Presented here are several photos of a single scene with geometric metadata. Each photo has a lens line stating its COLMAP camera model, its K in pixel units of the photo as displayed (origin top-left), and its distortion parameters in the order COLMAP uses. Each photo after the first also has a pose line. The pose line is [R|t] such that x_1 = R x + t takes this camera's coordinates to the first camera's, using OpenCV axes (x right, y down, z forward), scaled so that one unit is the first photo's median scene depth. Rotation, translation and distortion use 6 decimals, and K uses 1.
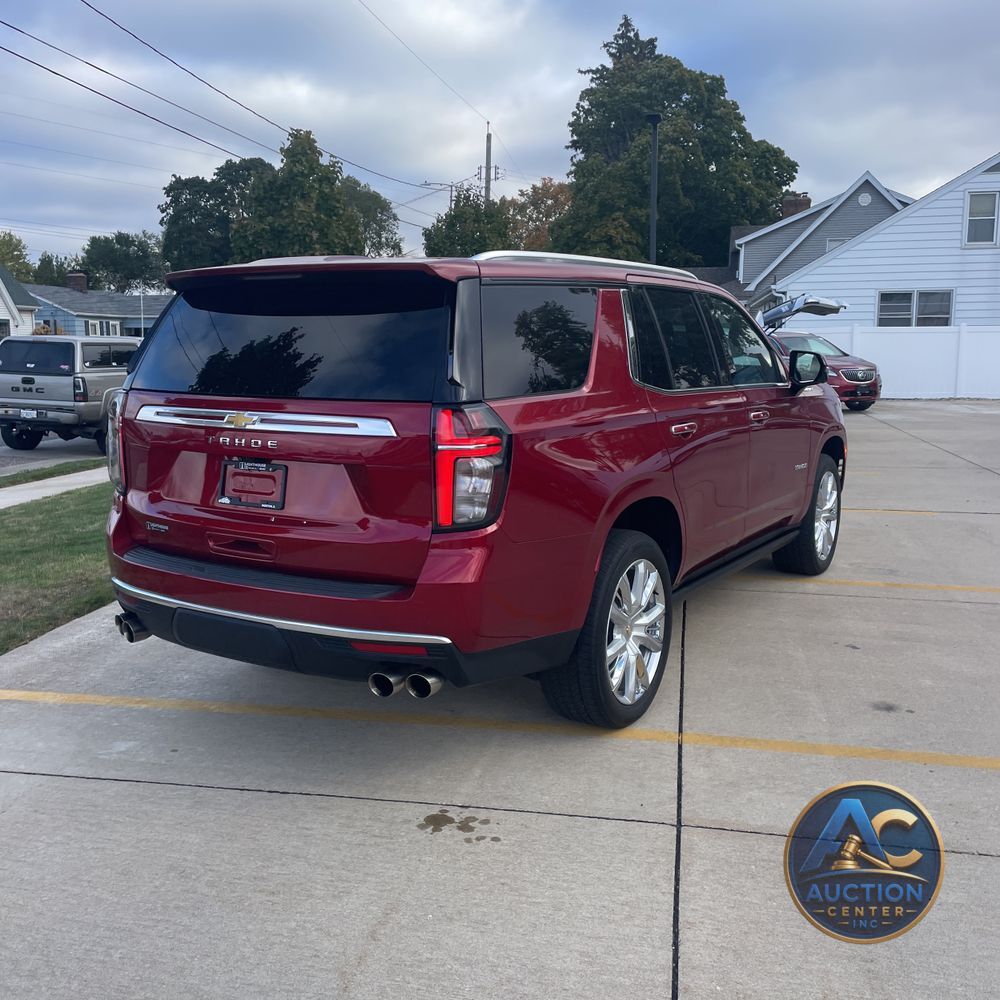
lens RADIAL K [[1014.5, 0, 499.4], [0, 1014.5, 500.4], [0, 0, 1]] dist [0.038605, 0.000000]
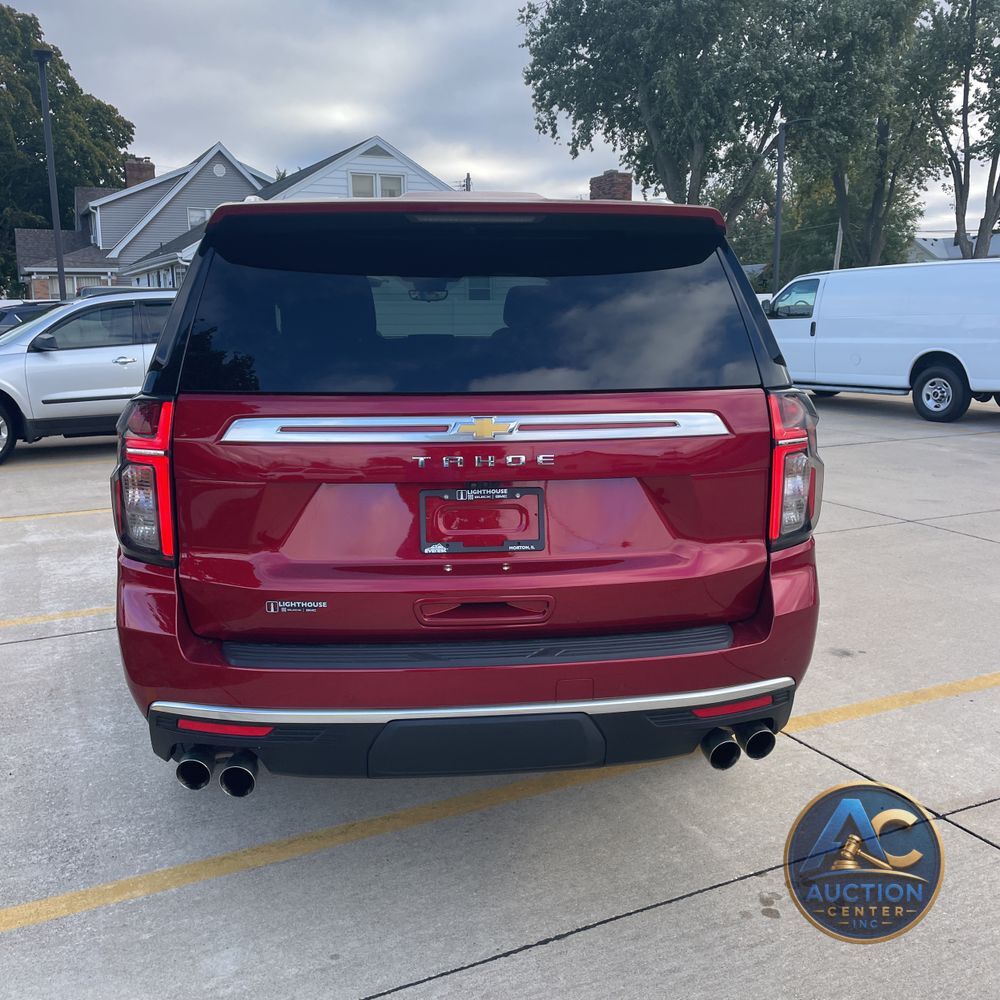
lens RADIAL K [[1014.5, 0, 500.5], [0, 1014.5, 504.0], [0, 0, 1]] dist [0.038605, 0.000000]
pose [[0.792941, -0.117050, 0.597950, -0.580953], [0.098882, 0.993086, 0.063272, -0.062473], [-0.601222, 0.008955, 0.799032, 0.396432]]
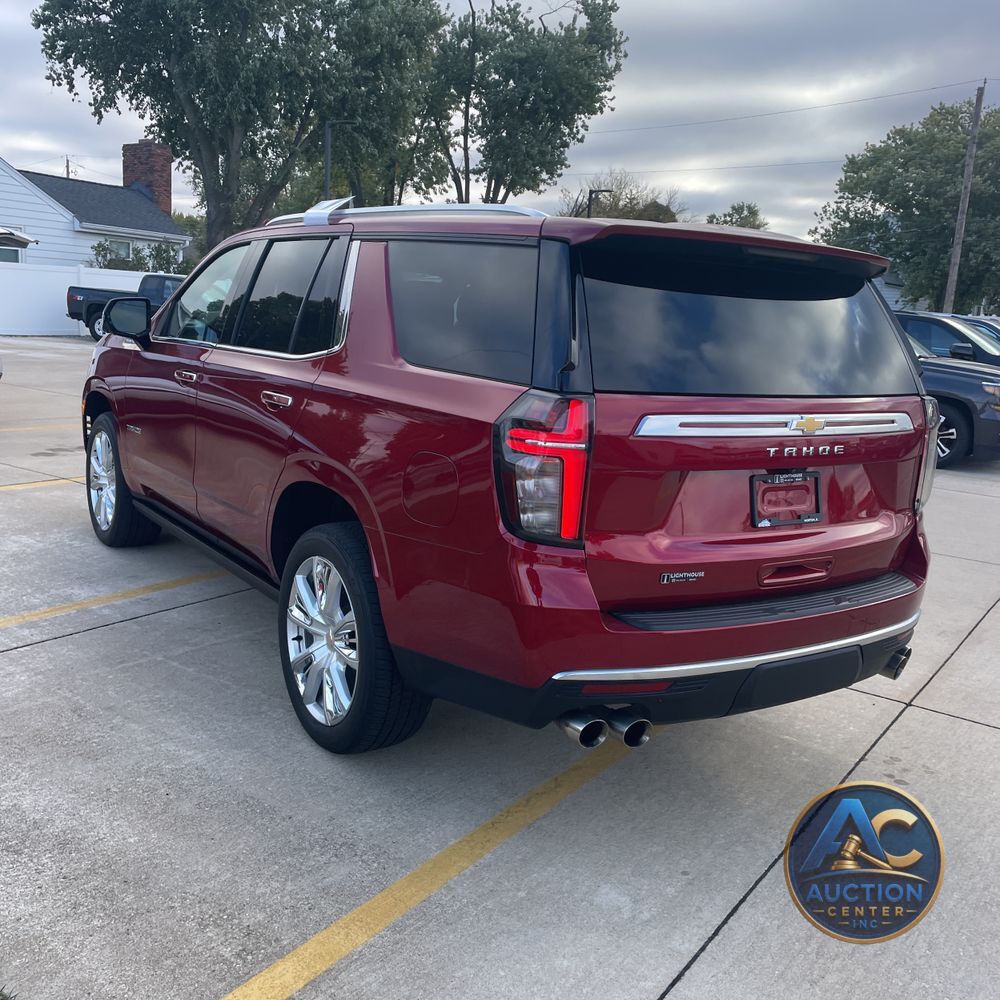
lens RADIAL K [[1014.5, 0, 493.9], [0, 1014.5, 500.9], [0, 0, 1]] dist [0.038605, 0.000000]
pose [[0.405570, -0.142069, 0.902956, -1.007043], [0.078461, 0.989612, 0.120462, -0.123287], [-0.910690, 0.021991, 0.412504, 0.783849]]
